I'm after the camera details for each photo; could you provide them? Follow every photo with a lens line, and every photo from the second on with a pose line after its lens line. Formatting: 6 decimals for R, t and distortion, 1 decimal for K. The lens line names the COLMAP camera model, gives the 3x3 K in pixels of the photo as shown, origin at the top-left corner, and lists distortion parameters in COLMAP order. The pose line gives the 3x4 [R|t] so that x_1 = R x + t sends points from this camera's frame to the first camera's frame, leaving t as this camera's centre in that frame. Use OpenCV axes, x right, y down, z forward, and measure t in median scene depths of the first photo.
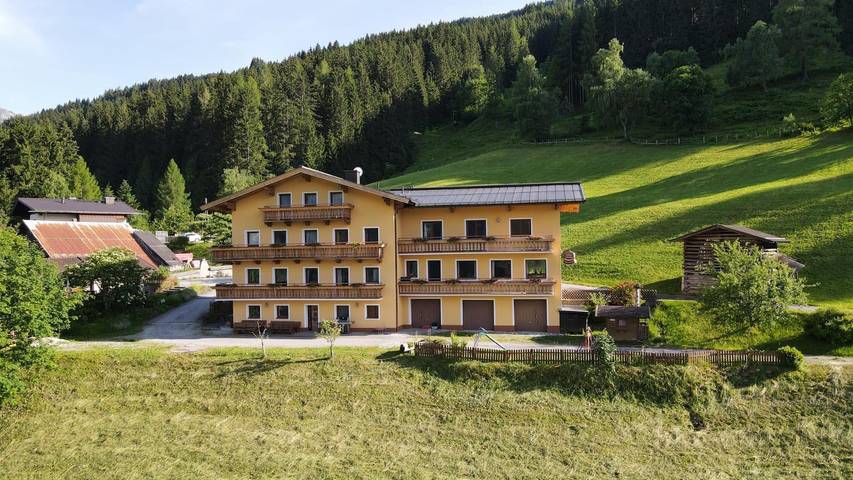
lens RADIAL K [[641.3, 0, 426.5], [0, 641.3, 240.0], [0, 0, 1]] dist [-0.001362, -0.000408]
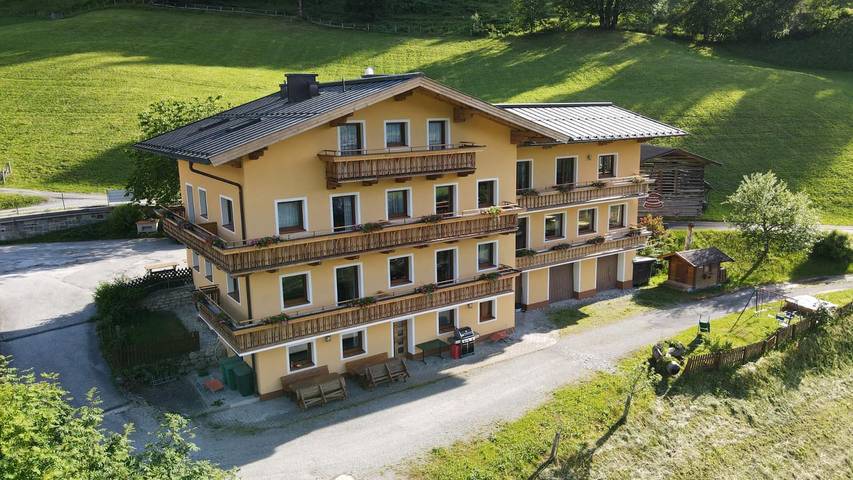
lens RADIAL K [[641.3, 0, 426.5], [0, 641.3, 240.0], [0, 0, 1]] dist [-0.001362, -0.000408]
pose [[0.708009, -0.137565, 0.692675, -0.555941], [-0.002257, 0.980398, 0.197013, -0.083904], [-0.706200, -0.141050, 0.693820, 0.587381]]
